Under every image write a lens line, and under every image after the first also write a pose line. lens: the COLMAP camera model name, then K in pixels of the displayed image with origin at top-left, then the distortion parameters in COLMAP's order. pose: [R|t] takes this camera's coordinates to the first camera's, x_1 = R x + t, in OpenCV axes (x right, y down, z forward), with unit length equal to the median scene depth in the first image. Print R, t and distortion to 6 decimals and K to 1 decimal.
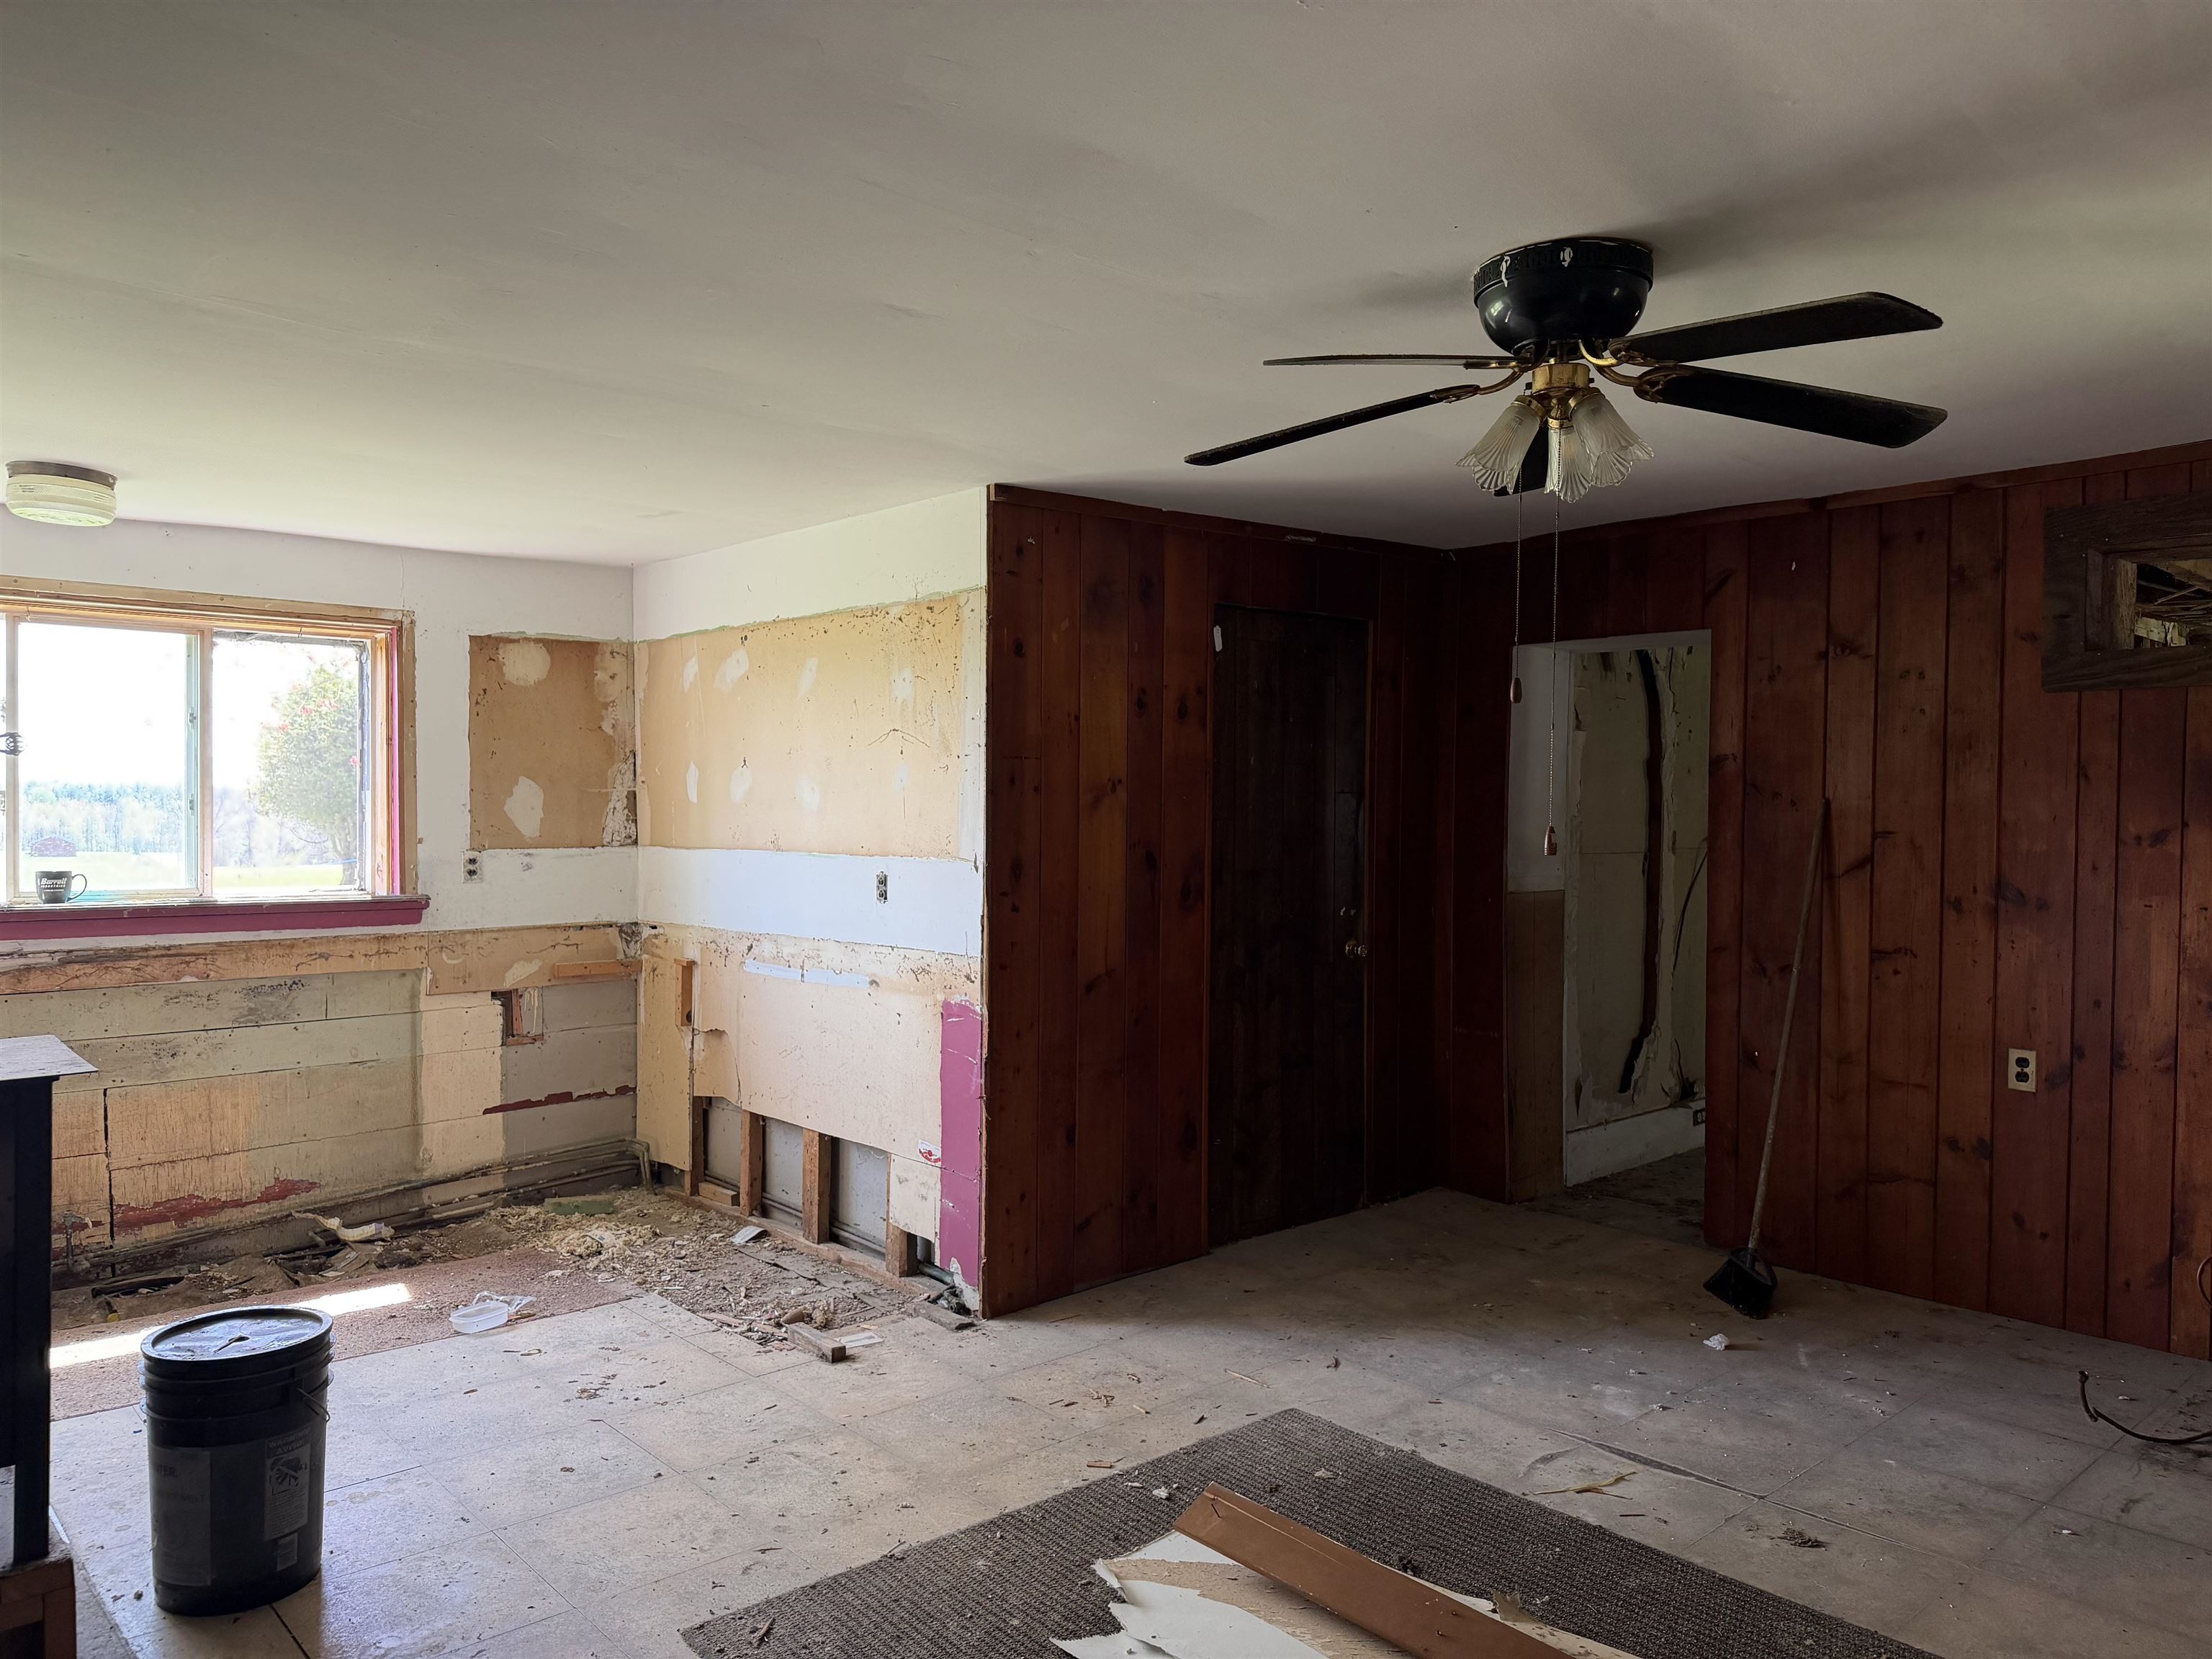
lens RADIAL K [[1550.9, 0, 1110.7], [0, 1550.9, 815.0], [0, 0, 1]] dist [0.054346, -0.059020]
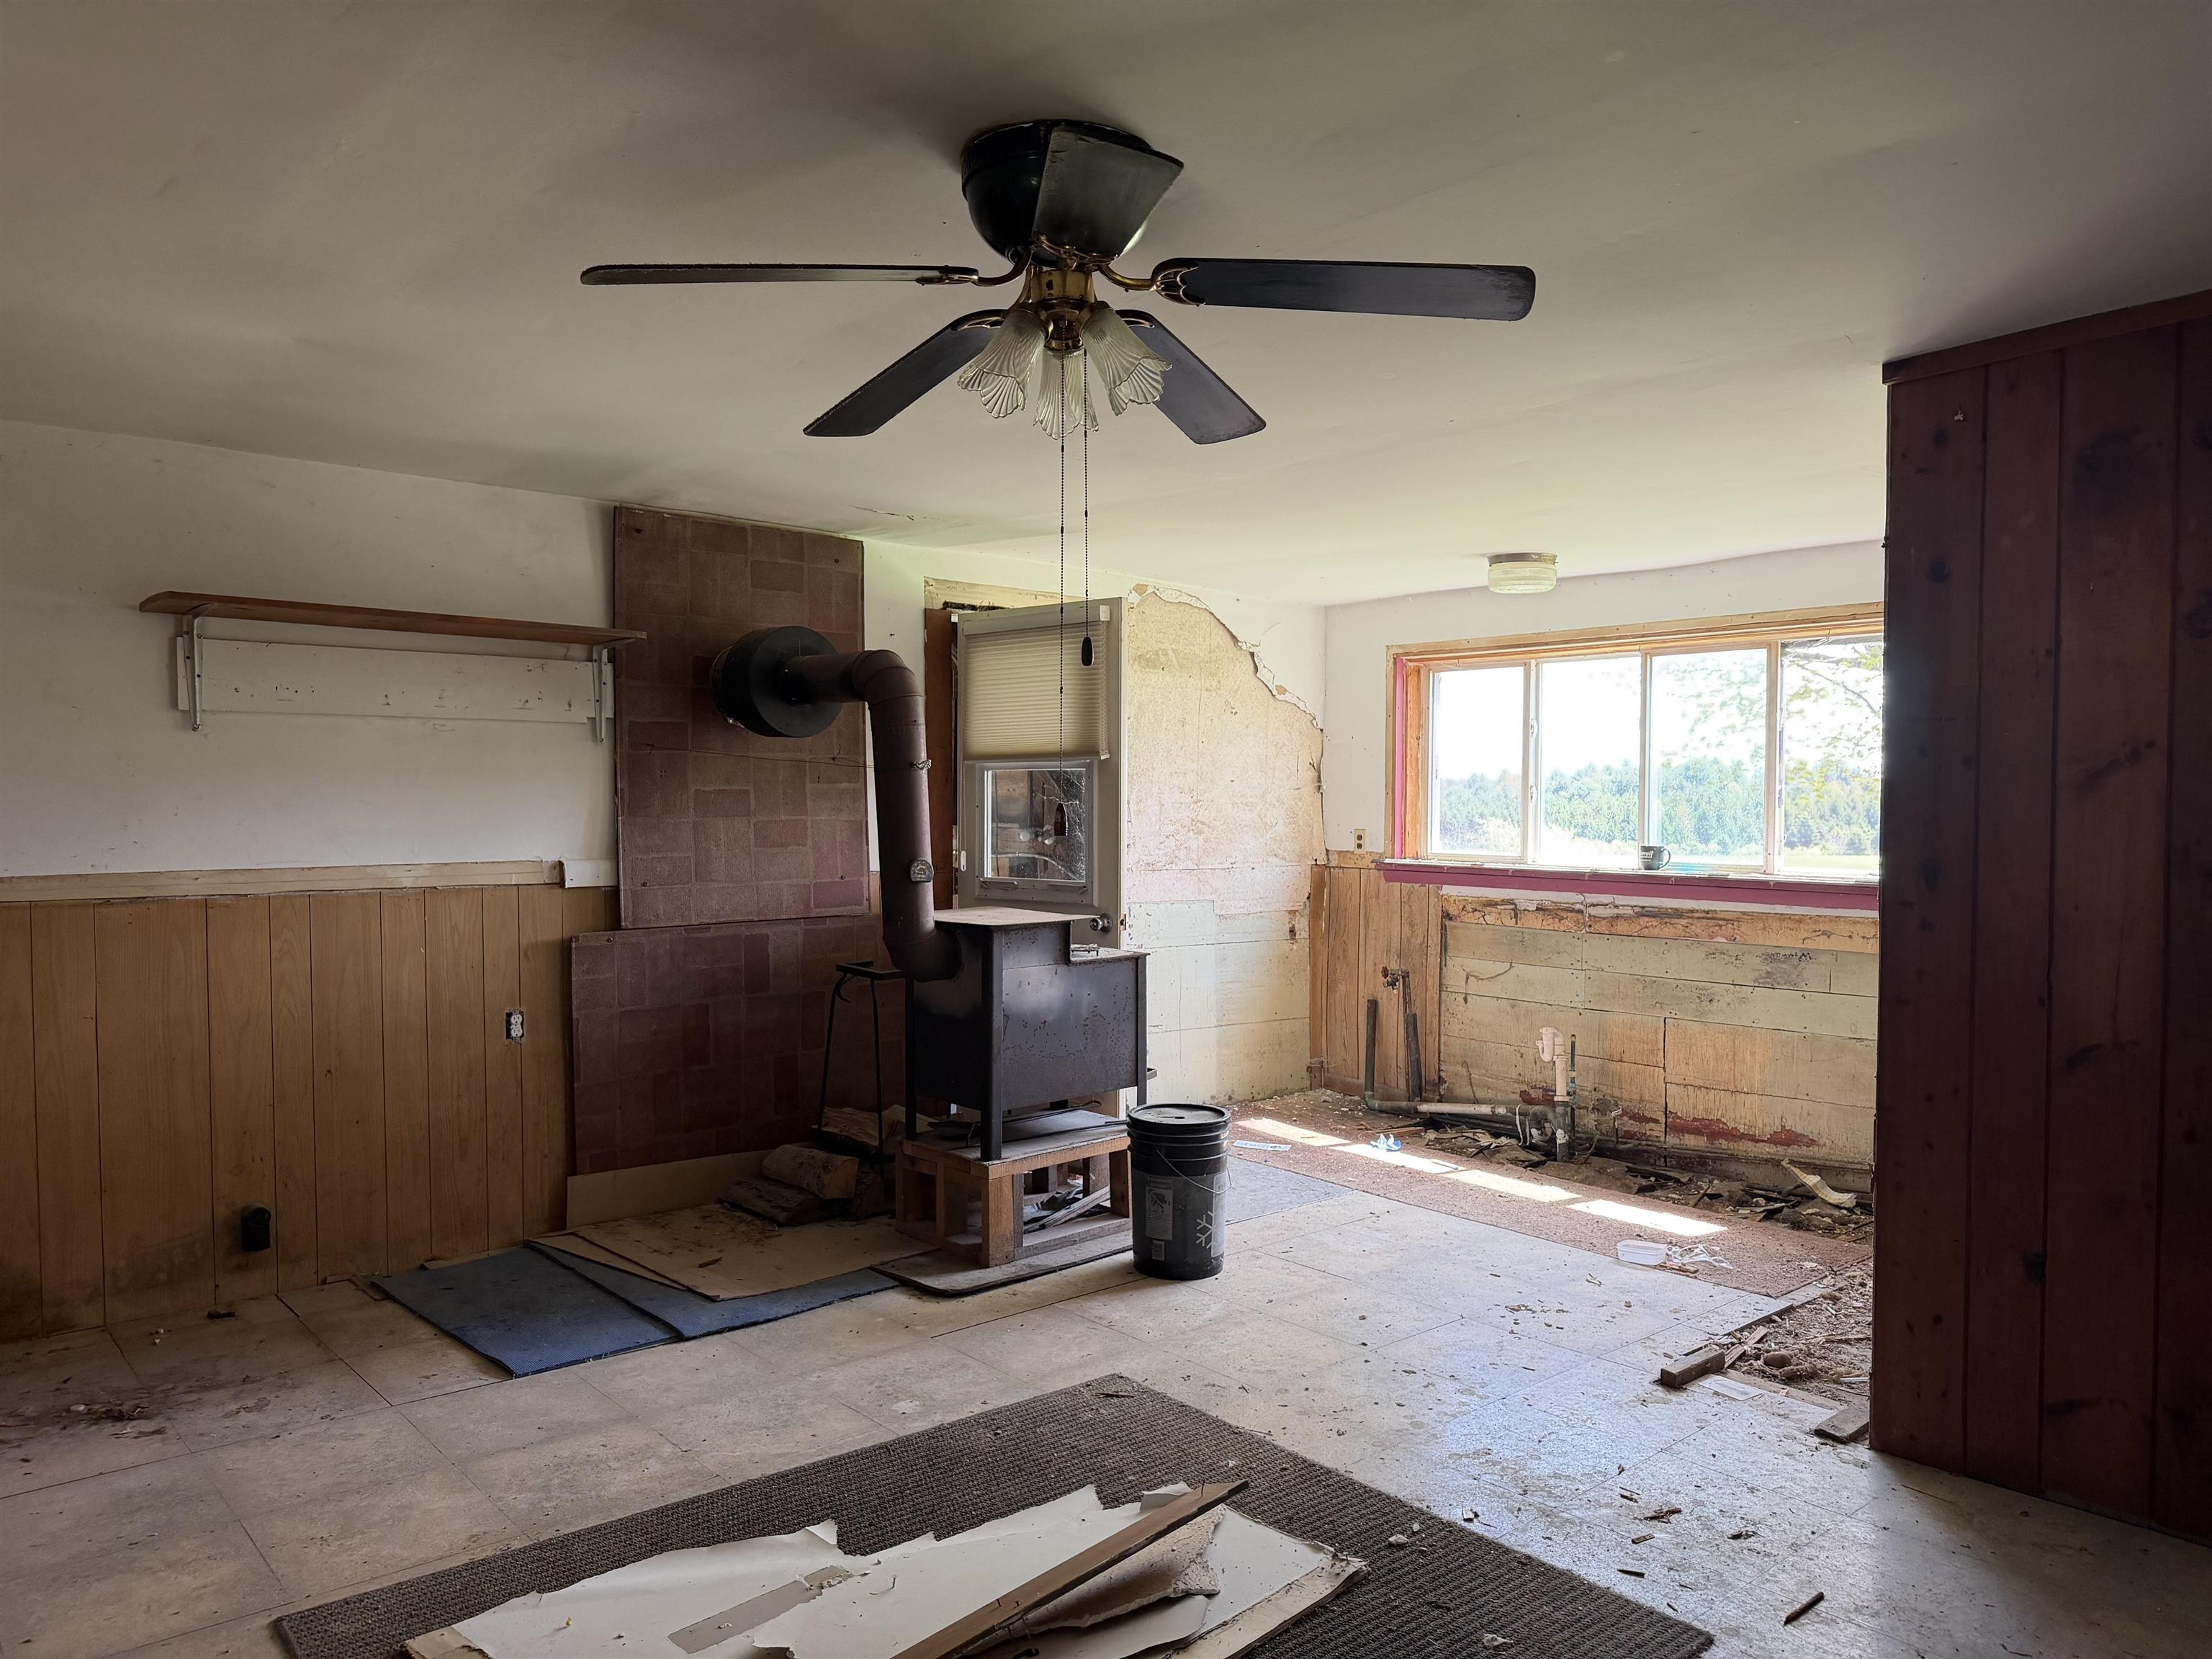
lens RADIAL K [[1550.9, 0, 1117.4], [0, 1550.9, 847.1], [0, 0, 1]] dist [0.054346, -0.059020]
pose [[-0.007762, 0.027024, -0.999605, 0.683816], [-0.007600, 0.999604, 0.027083, 0.005812], [0.999941, 0.007807, -0.007553, 0.617421]]
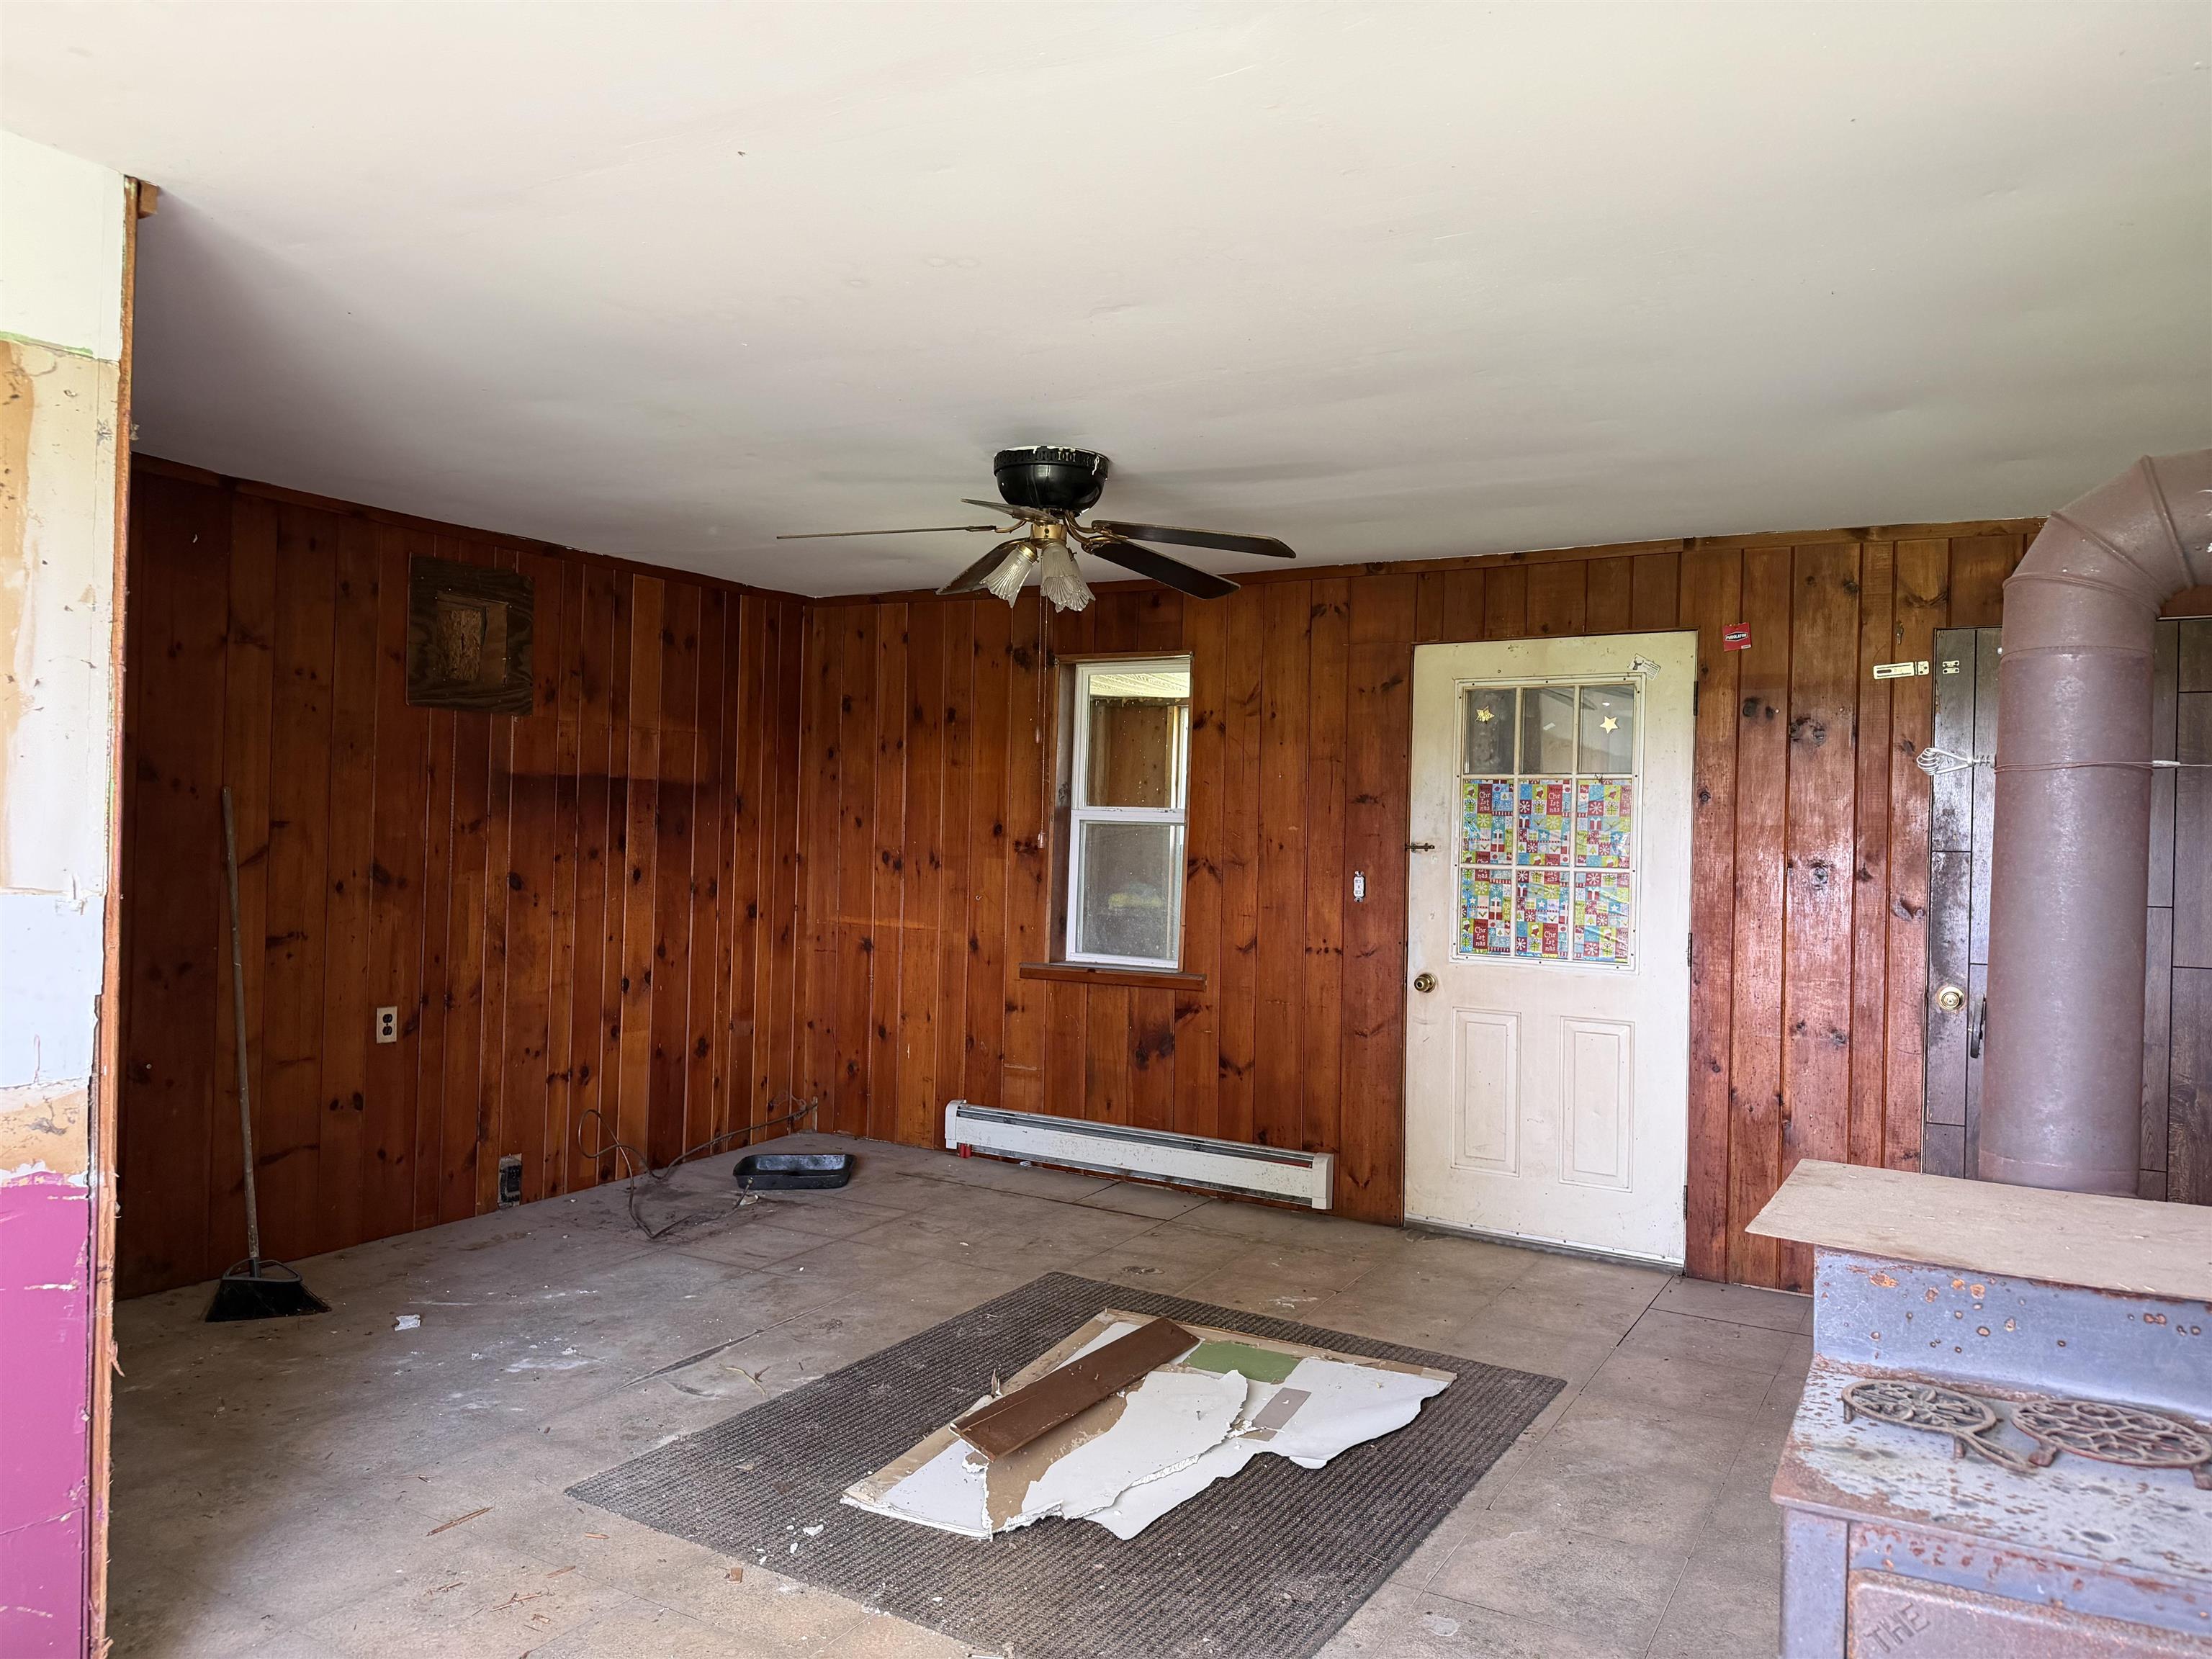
lens RADIAL K [[1550.9, 0, 1075.1], [0, 1550.9, 826.2], [0, 0, 1]] dist [0.054346, -0.059020]
pose [[-0.284544, -0.007649, 0.958632, -0.672981], [-0.017887, 0.999836, 0.002668, 0.001557], [-0.958496, -0.016387, -0.284635, 0.826859]]
